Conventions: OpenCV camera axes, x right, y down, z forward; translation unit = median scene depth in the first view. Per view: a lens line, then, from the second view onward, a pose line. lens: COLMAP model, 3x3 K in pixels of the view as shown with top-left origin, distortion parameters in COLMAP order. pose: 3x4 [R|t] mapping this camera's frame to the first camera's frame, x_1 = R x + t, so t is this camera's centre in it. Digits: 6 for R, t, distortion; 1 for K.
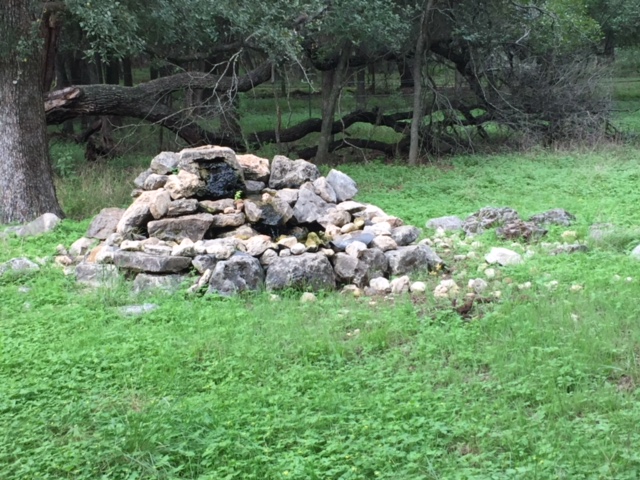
lens RADIAL K [[1051.5, 0, 320.7], [0, 1051.5, 241.7], [0, 0, 1]] dist [0.029068, 0.000000]
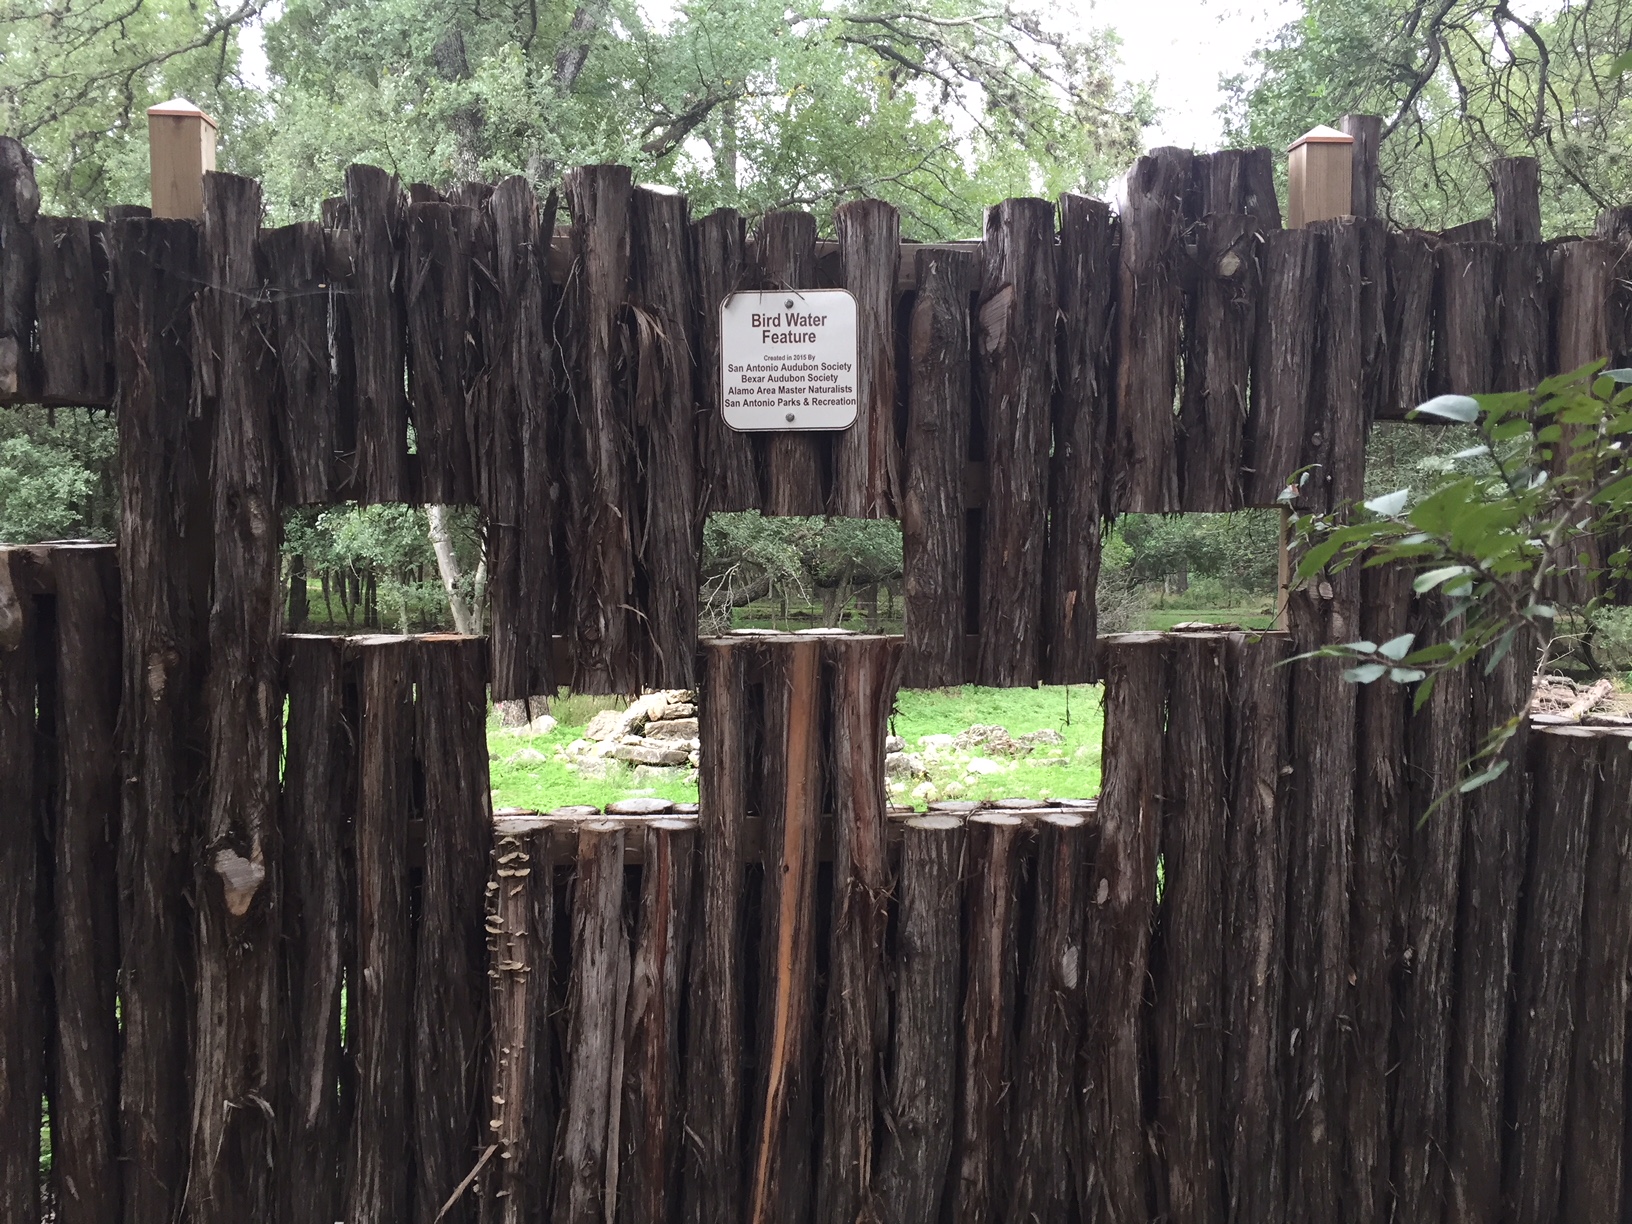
lens RADIAL K [[1379.4, 0, 816.8], [0, 1379.4, 609.2], [0, 0, 1]] dist [0.002594, 0.000088]
pose [[0.999456, 0.030791, -0.011810, 0.017623], [-0.032193, 0.988630, -0.146882, 0.060426], [0.007153, 0.147183, 0.989083, -0.345460]]
